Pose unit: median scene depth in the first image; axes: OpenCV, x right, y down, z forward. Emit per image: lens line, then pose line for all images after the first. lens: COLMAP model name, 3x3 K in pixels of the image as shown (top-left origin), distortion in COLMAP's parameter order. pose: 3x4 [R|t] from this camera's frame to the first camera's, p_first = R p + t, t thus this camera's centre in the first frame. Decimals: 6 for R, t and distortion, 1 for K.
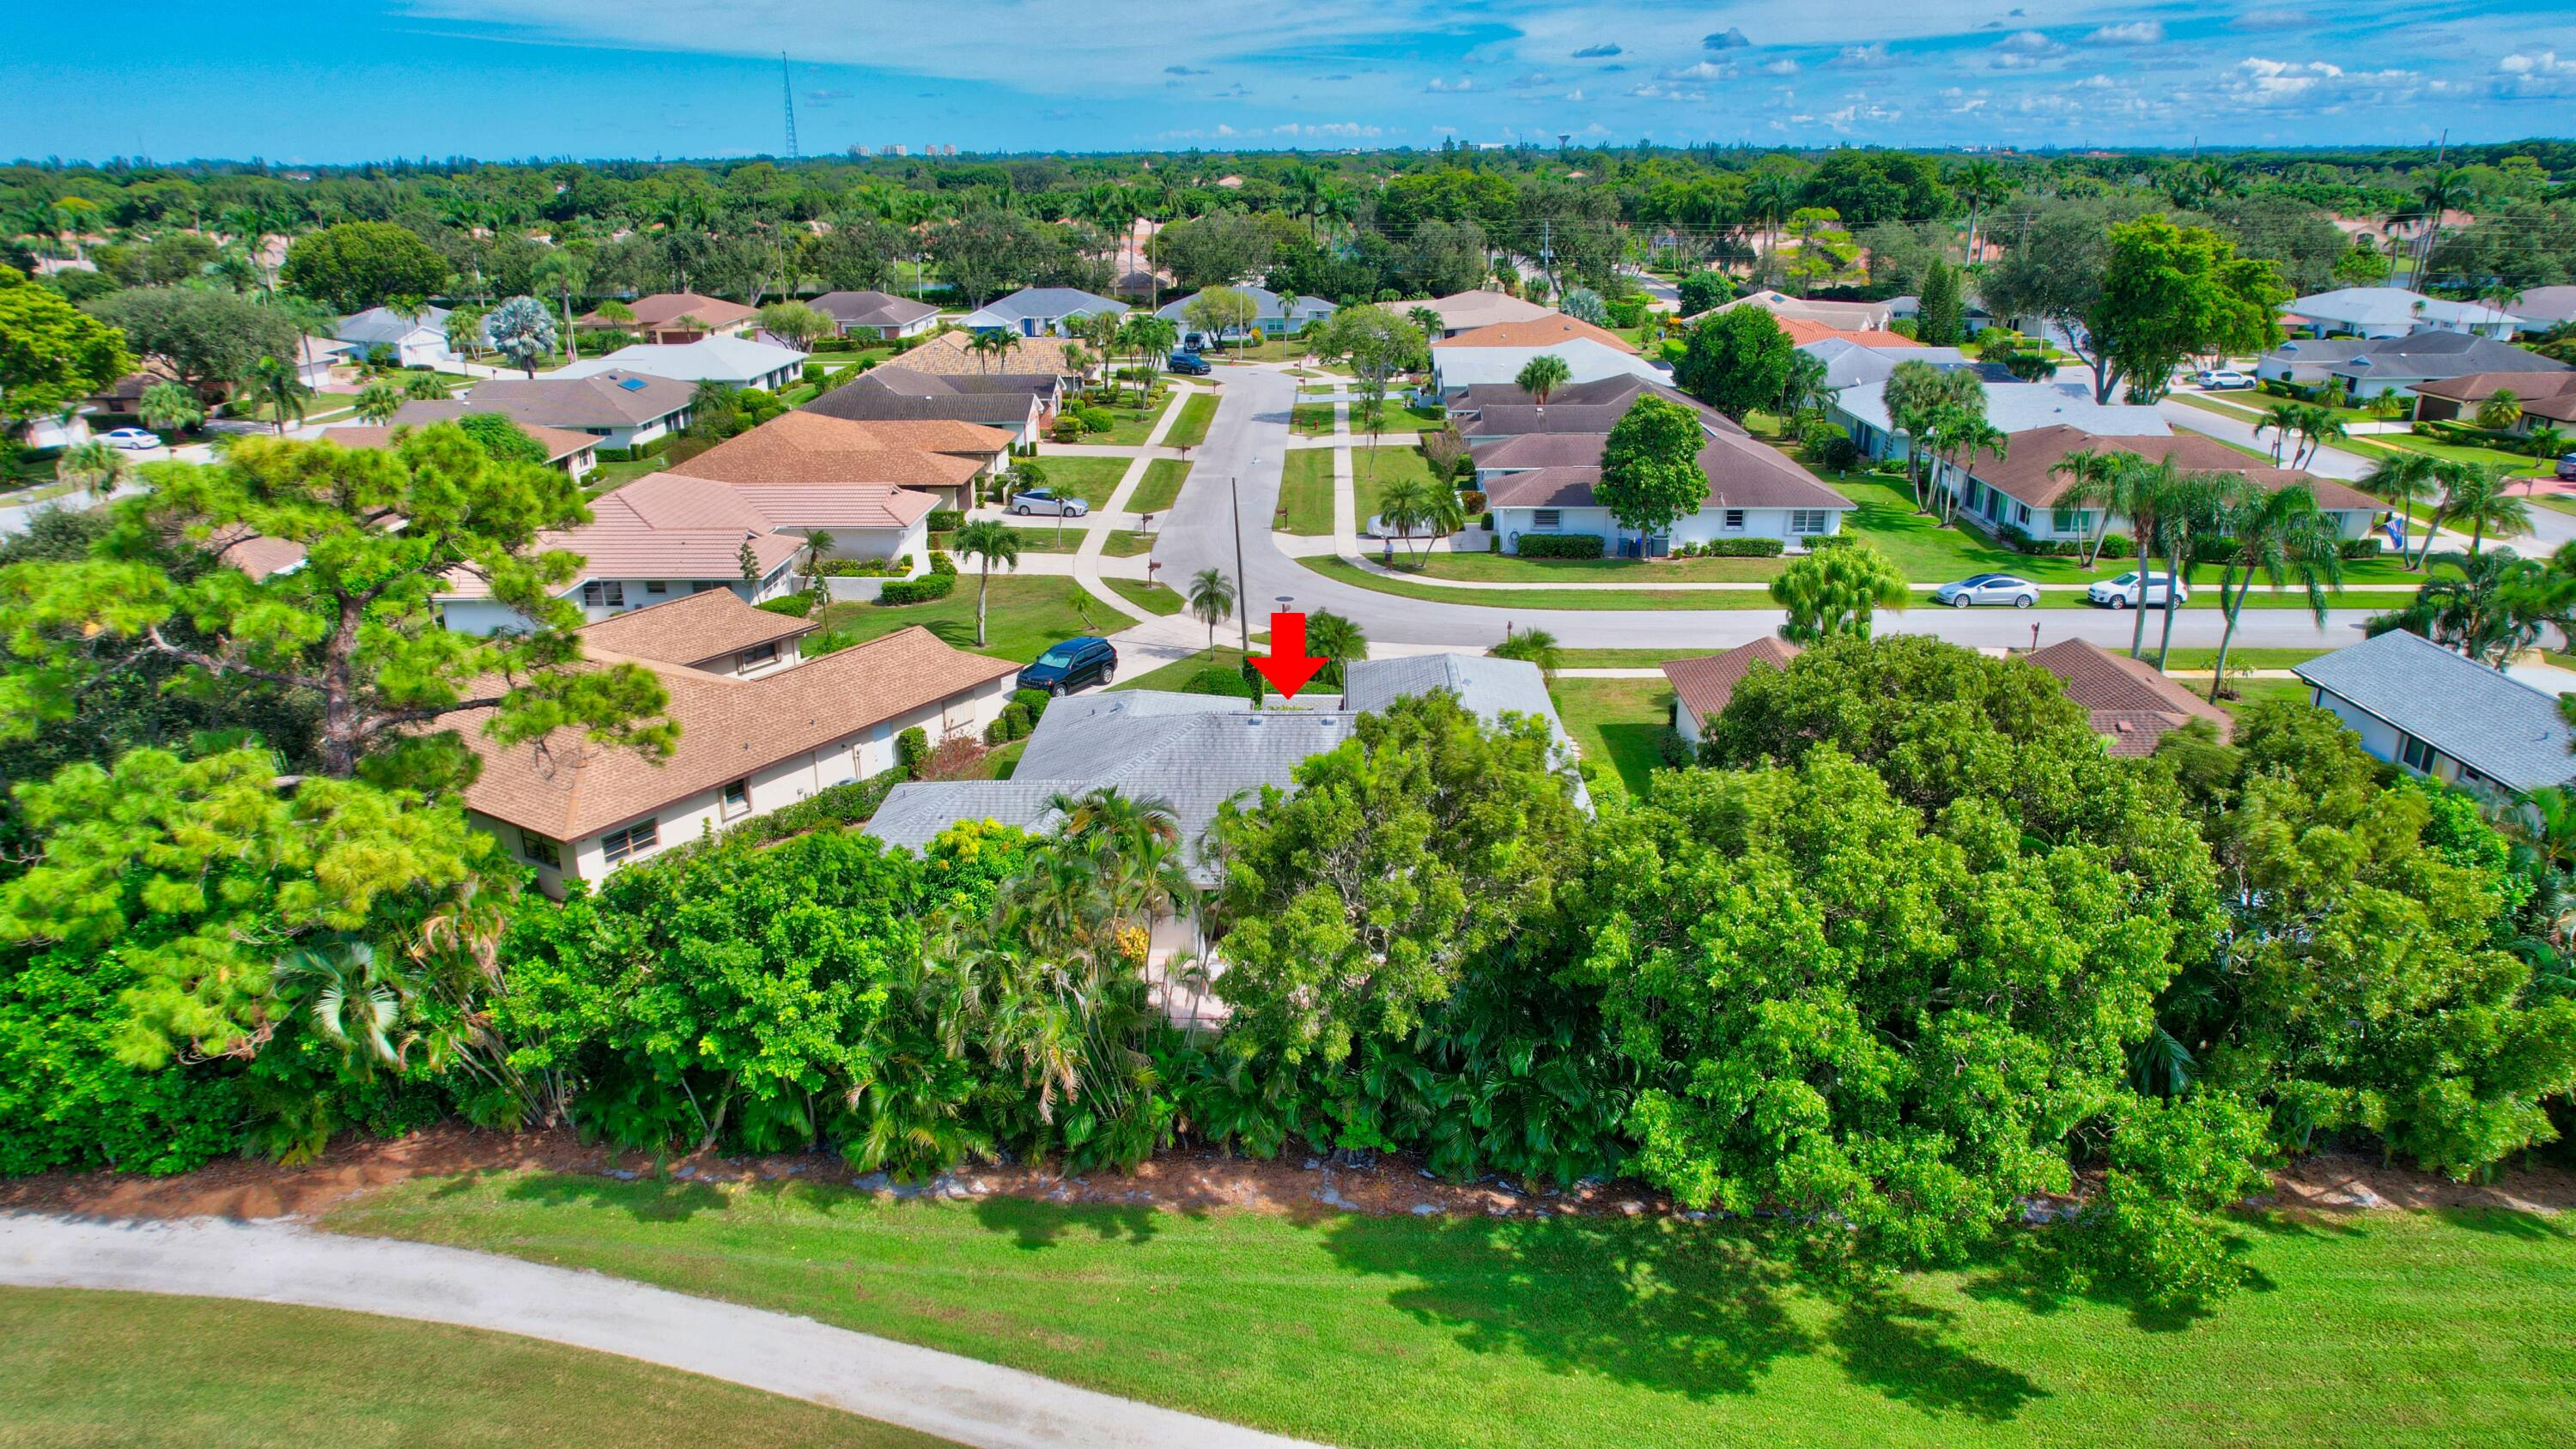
lens RADIAL K [[1650.1, 0, 1280.4], [0, 1650.1, 717.4], [0, 0, 1]] dist [-0.087988, 0.083235]
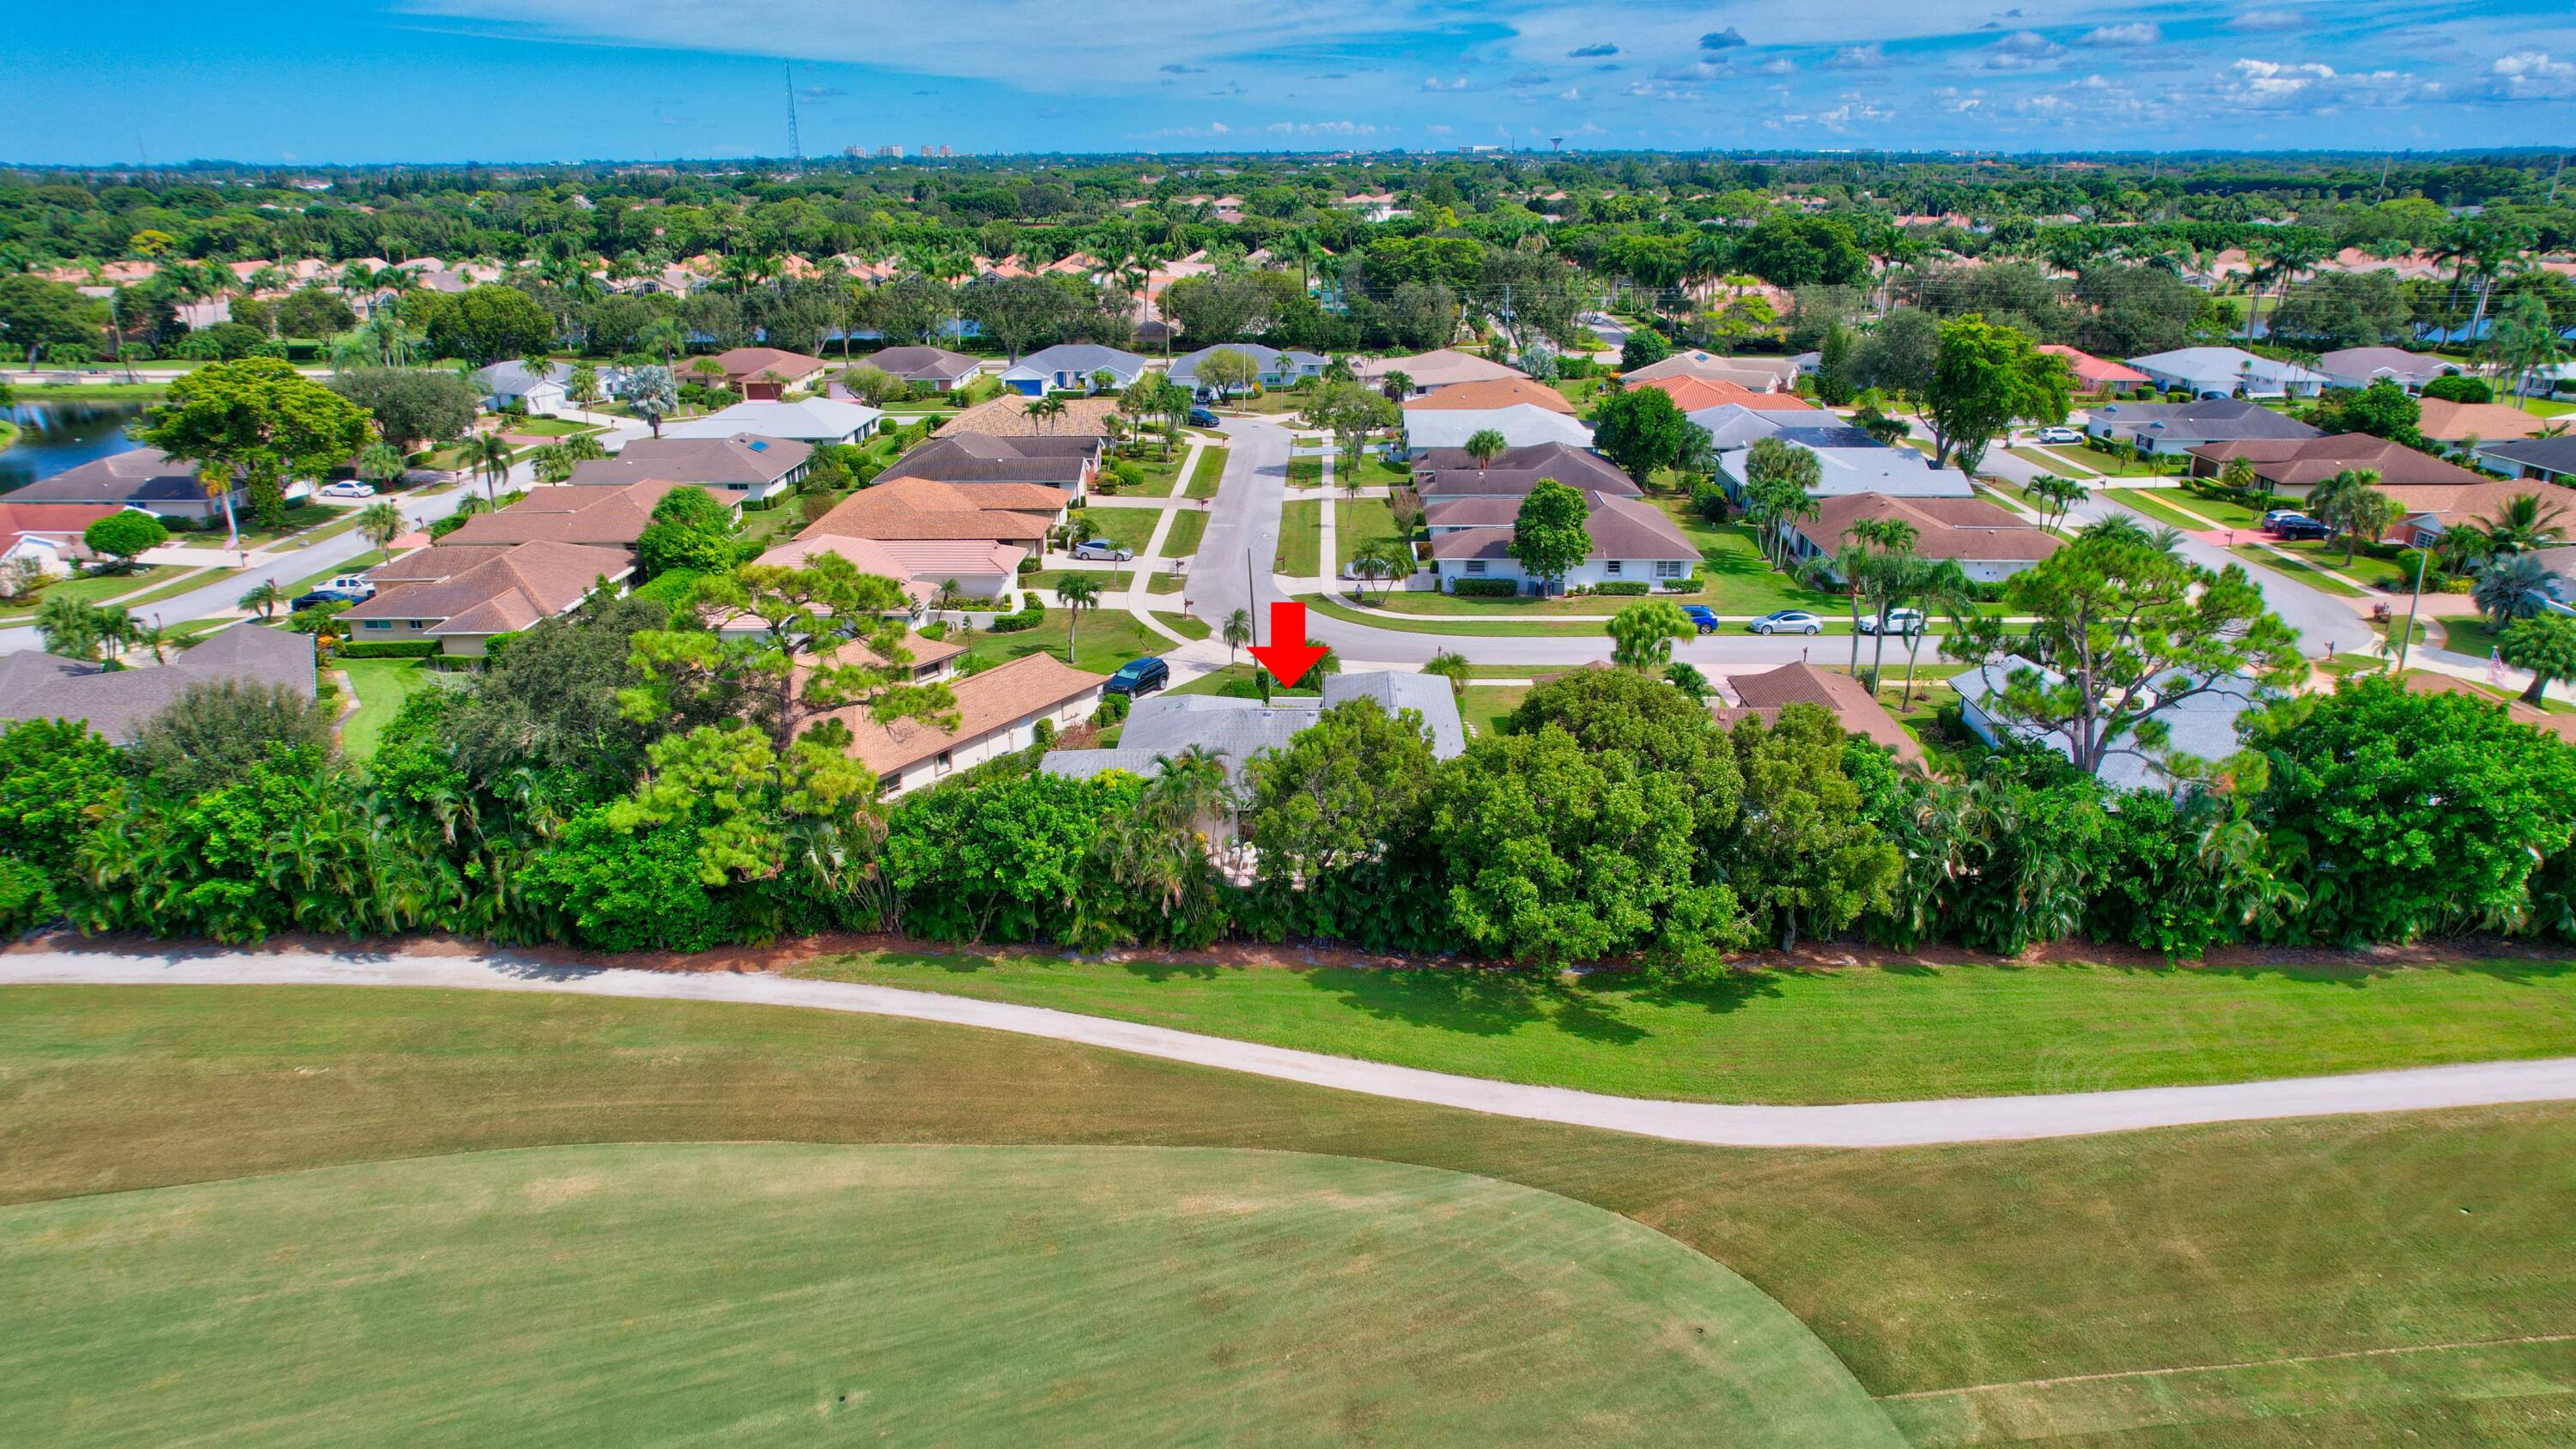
lens RADIAL K [[1650.1, 0, 1280.4], [0, 1650.1, 717.4], [0, 0, 1]] dist [-0.087988, 0.083235]
pose [[0.999994, 0.000535, 0.003547, -0.004235], [-0.000538, 0.999999, 0.000871, 0.002461], [-0.003547, -0.000873, 0.999993, -0.367157]]
